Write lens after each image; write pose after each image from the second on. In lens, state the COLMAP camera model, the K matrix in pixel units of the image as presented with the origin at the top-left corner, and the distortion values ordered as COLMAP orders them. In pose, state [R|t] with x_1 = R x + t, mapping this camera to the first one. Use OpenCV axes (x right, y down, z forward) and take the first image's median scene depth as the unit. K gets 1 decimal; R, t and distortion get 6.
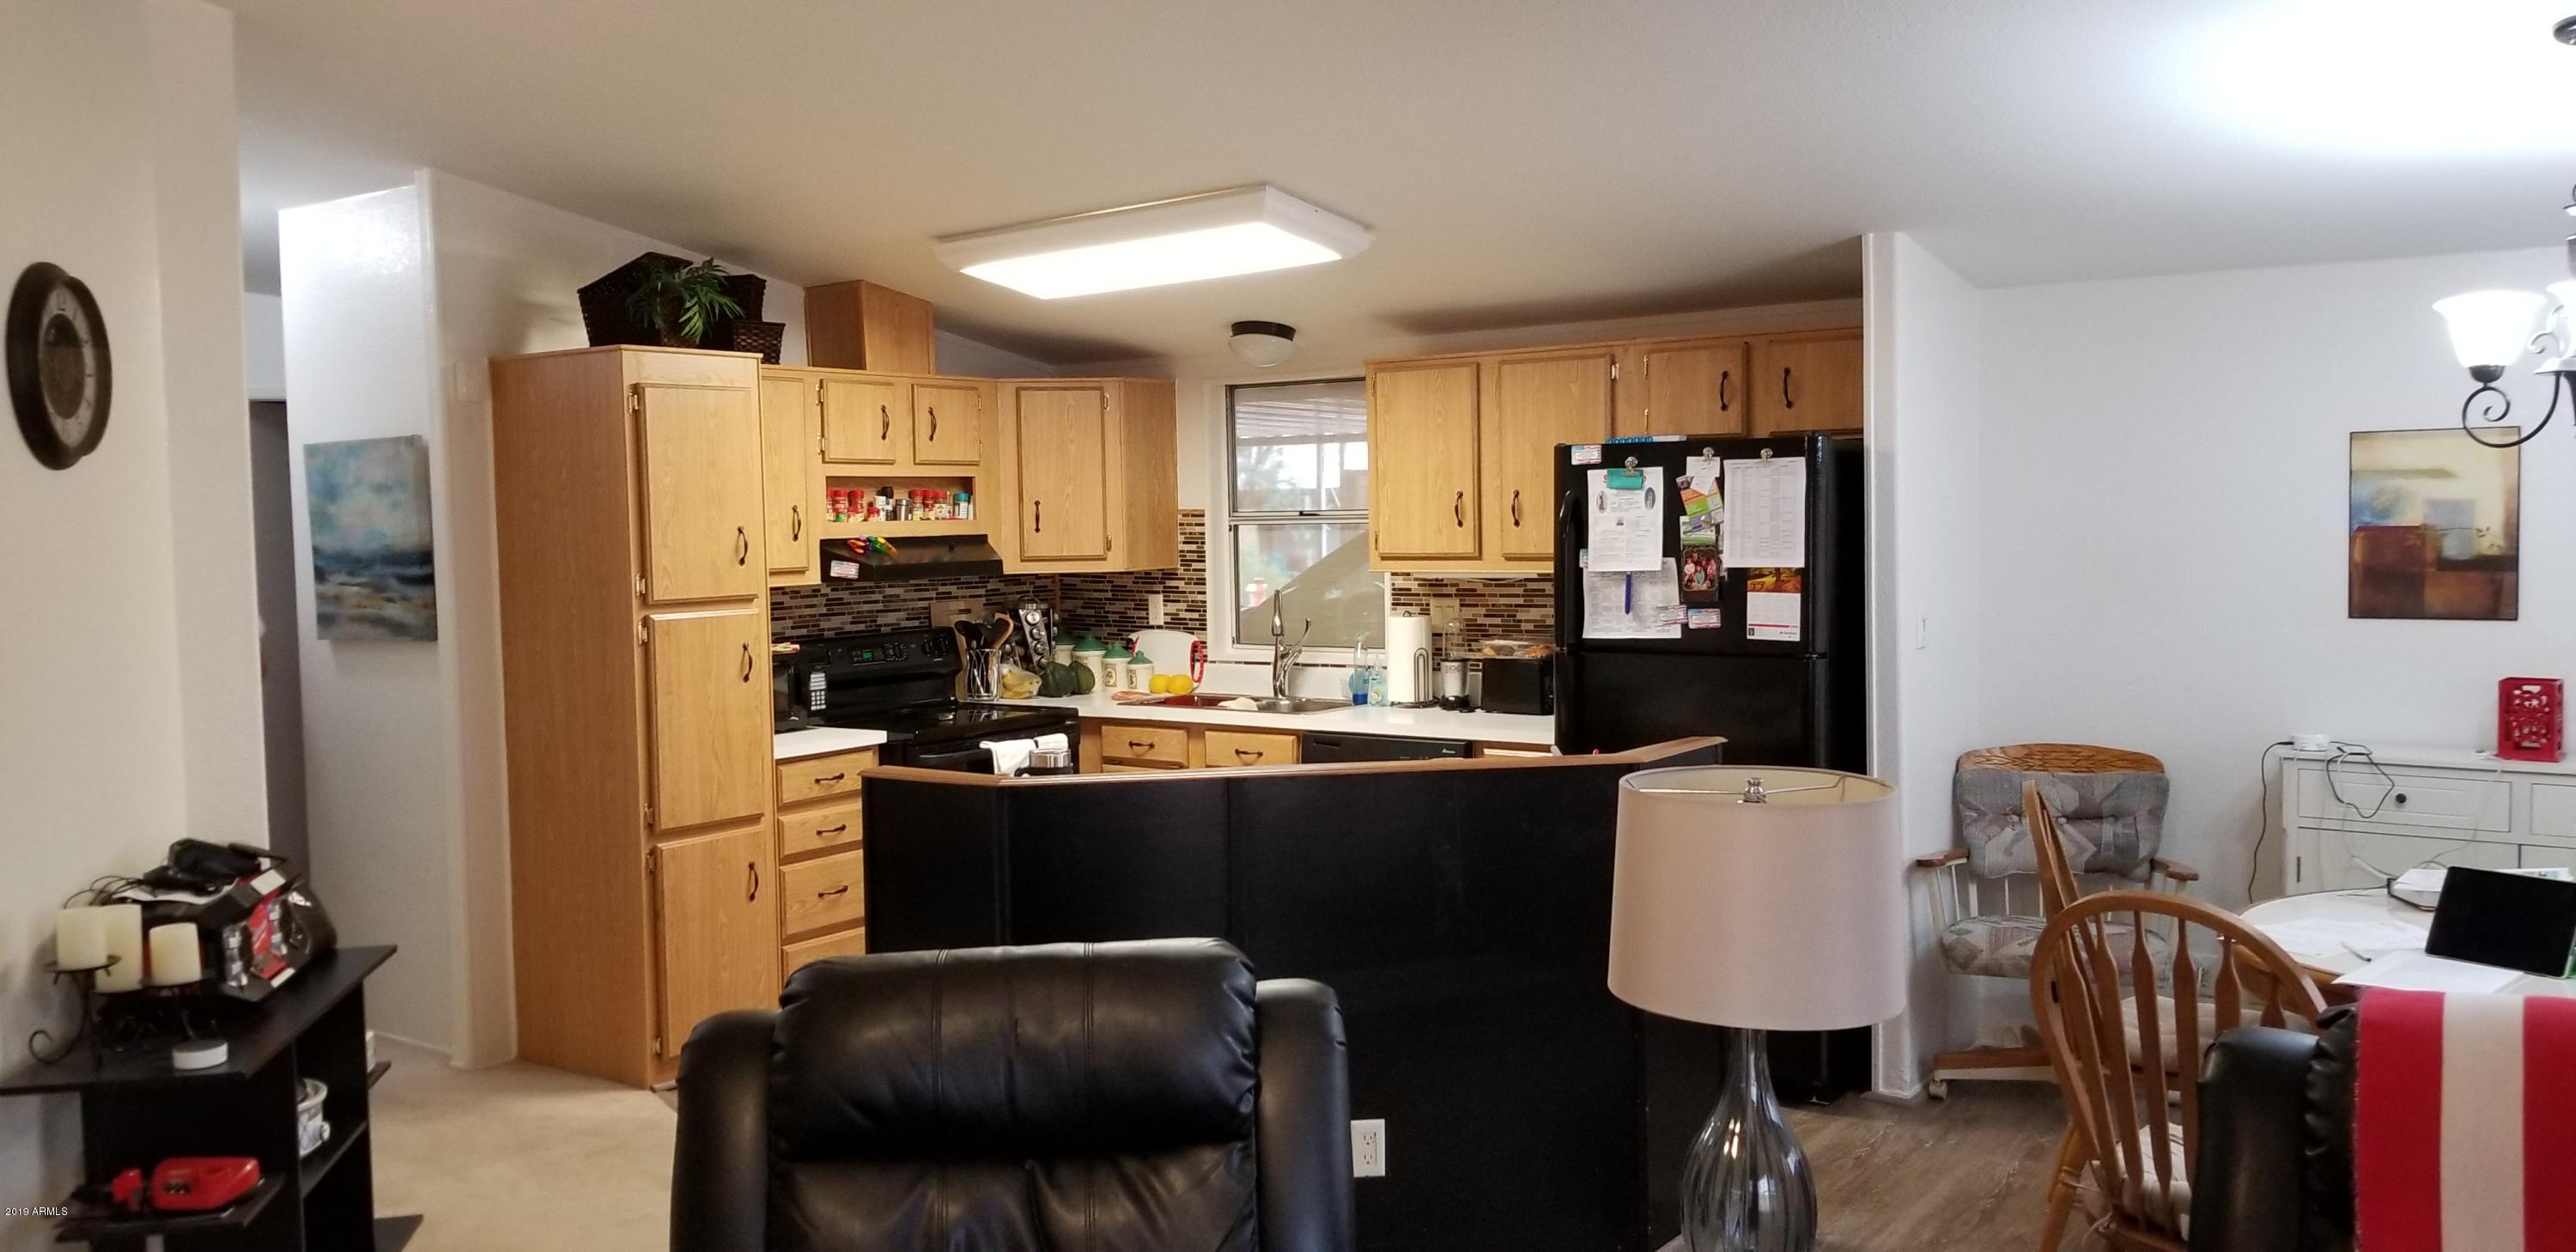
lens RADIAL K [[1982.3, 0, 1246.7], [0, 1982.3, 599.4], [0, 0, 1]] dist [0.082313, -0.179907]
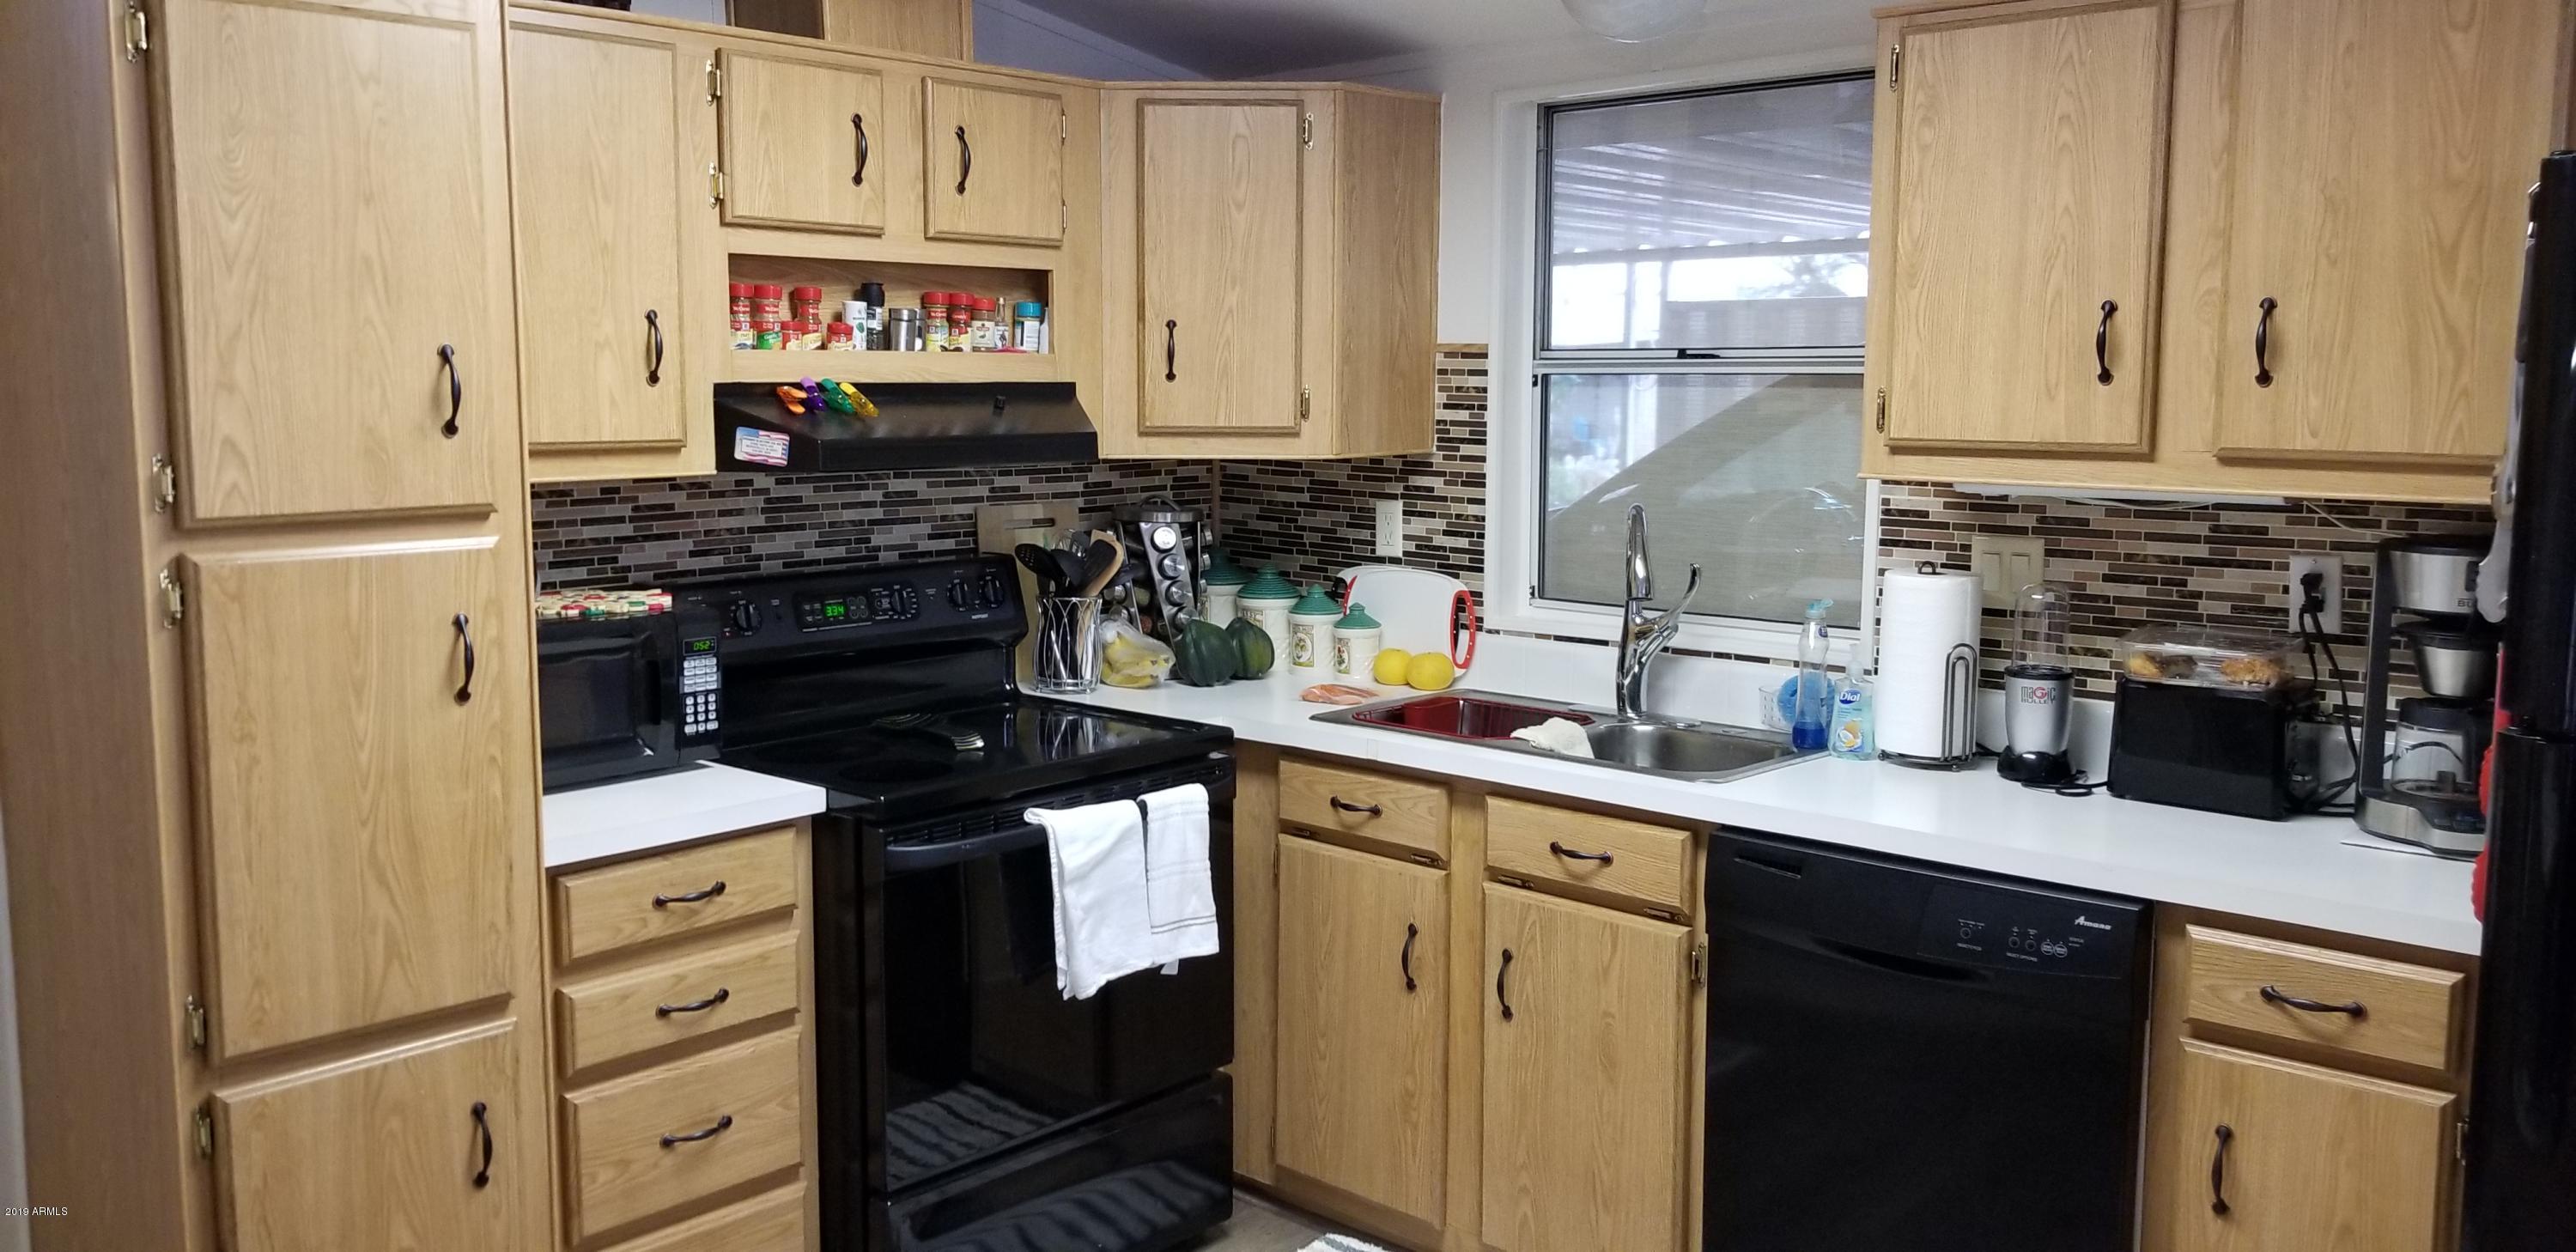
lens RADIAL K [[1982.3, 0, 1246.7], [0, 1982.3, 599.4], [0, 0, 1]] dist [0.082313, -0.179907]
pose [[0.993814, 0.032692, -0.106135, -0.029492], [-0.025180, 0.997133, 0.071363, -0.015019], [0.108164, -0.068249, 0.991788, 0.510047]]
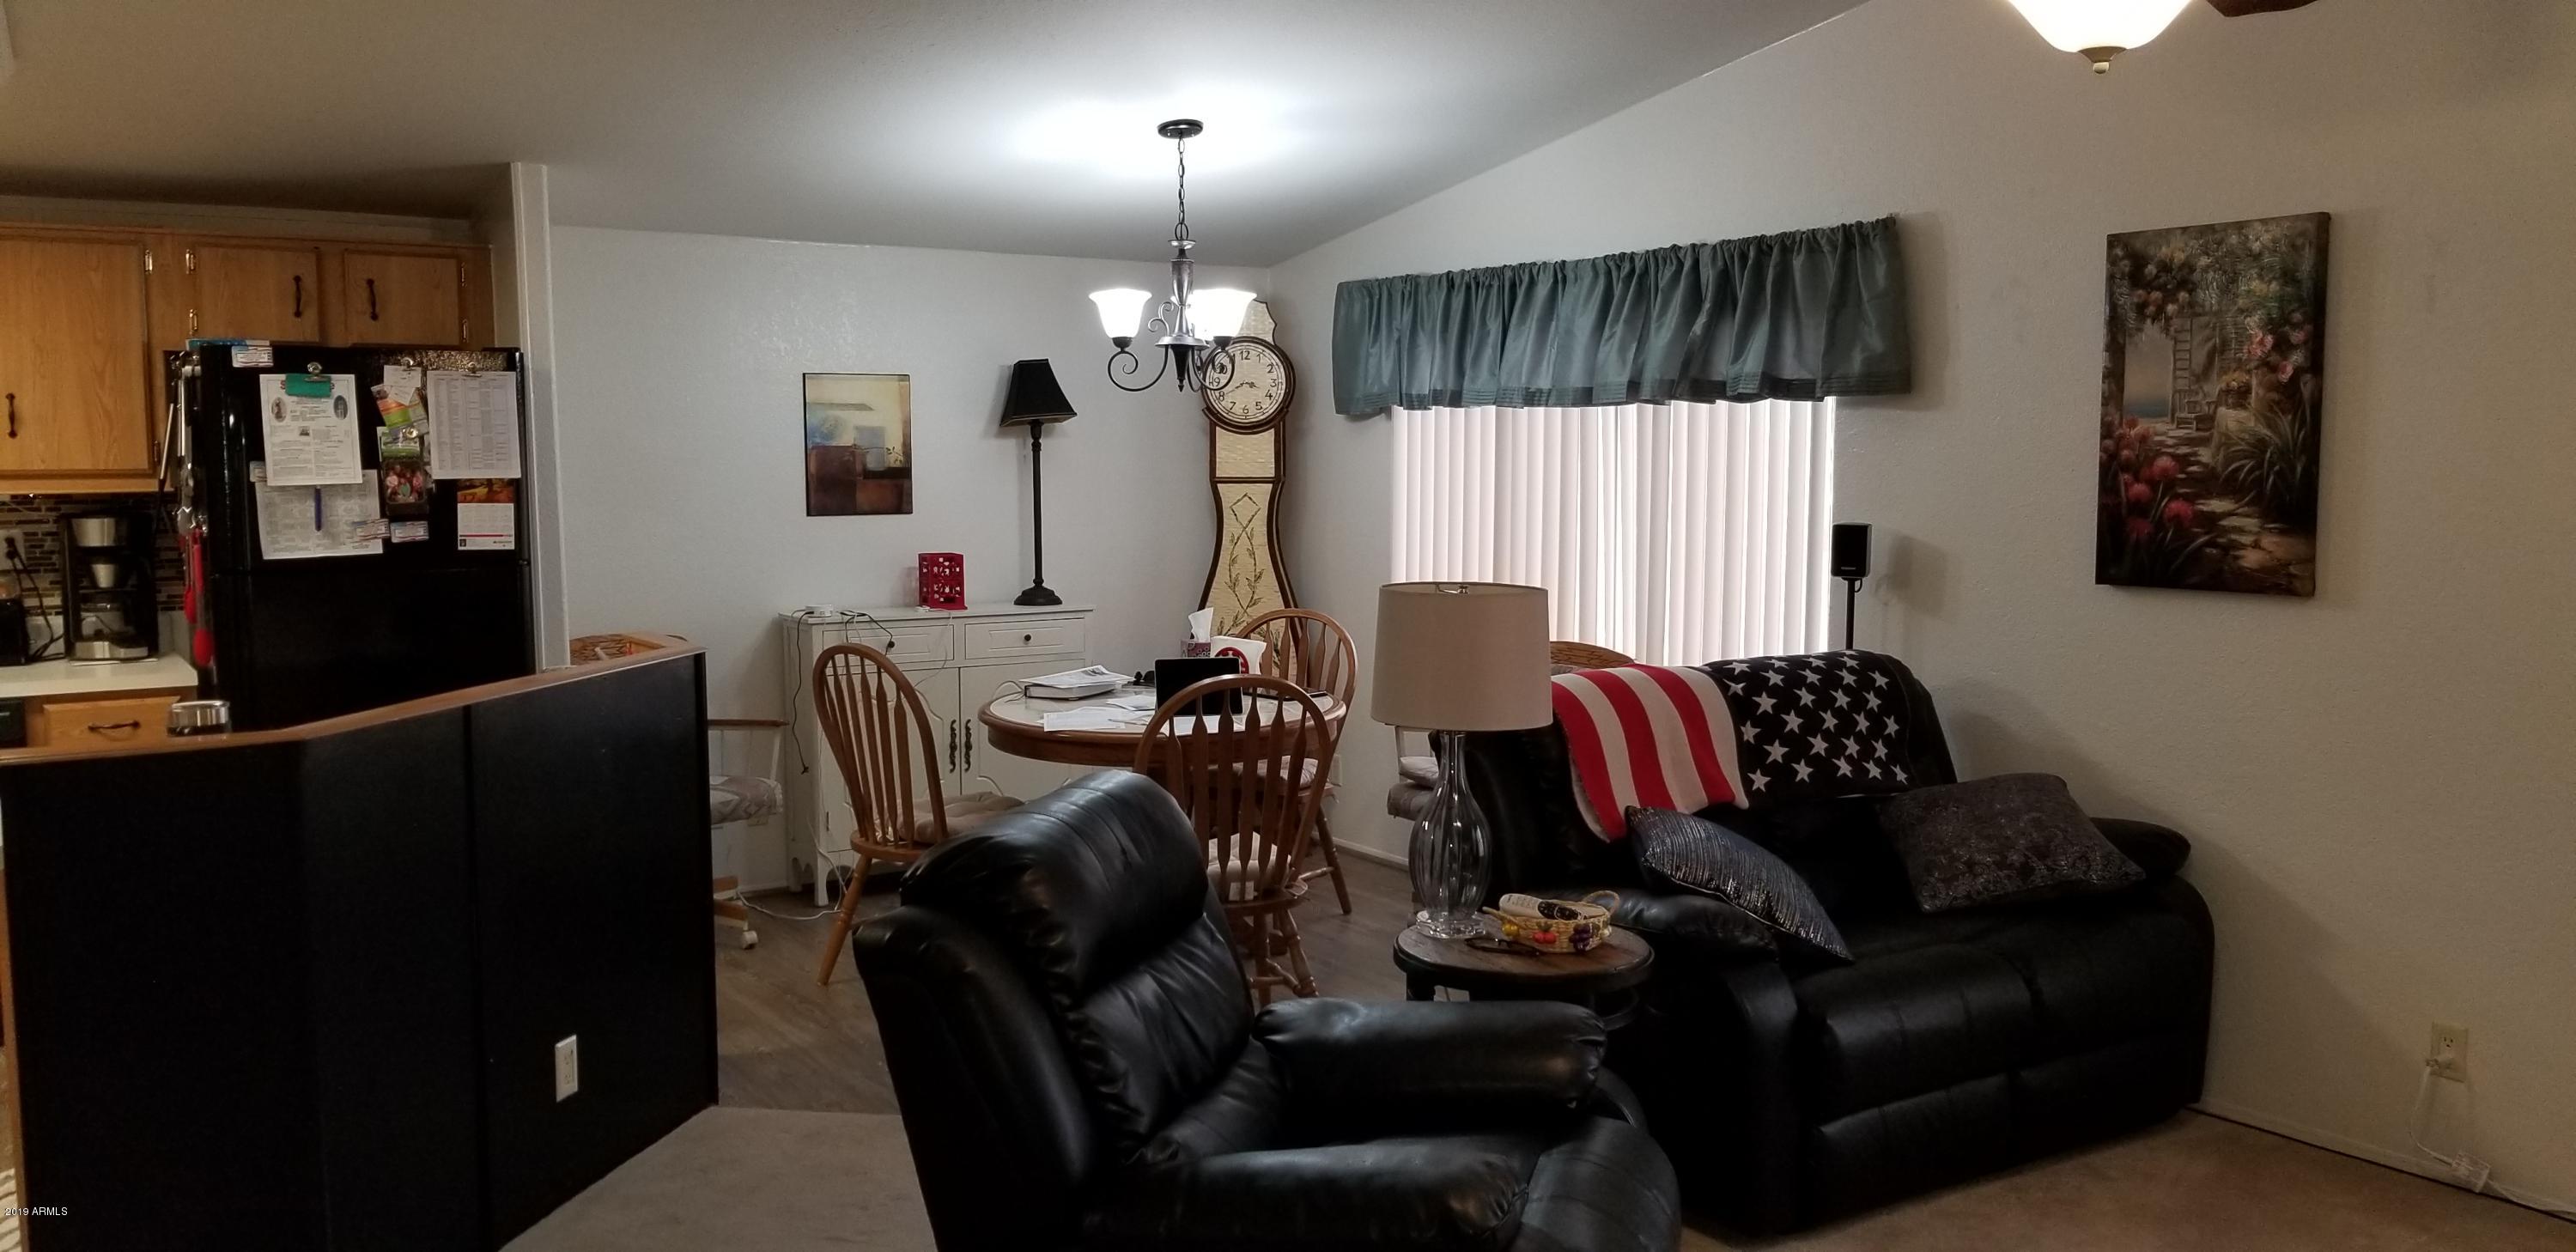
lens RADIAL K [[1982.3, 0, 1246.7], [0, 1982.3, 599.4], [0, 0, 1]] dist [0.082313, -0.179907]
pose [[0.327861, -0.060716, 0.942773, -0.443753], [0.034092, 0.998043, 0.052420, 0.004094], [-0.944111, 0.014954, 0.329289, 0.224448]]
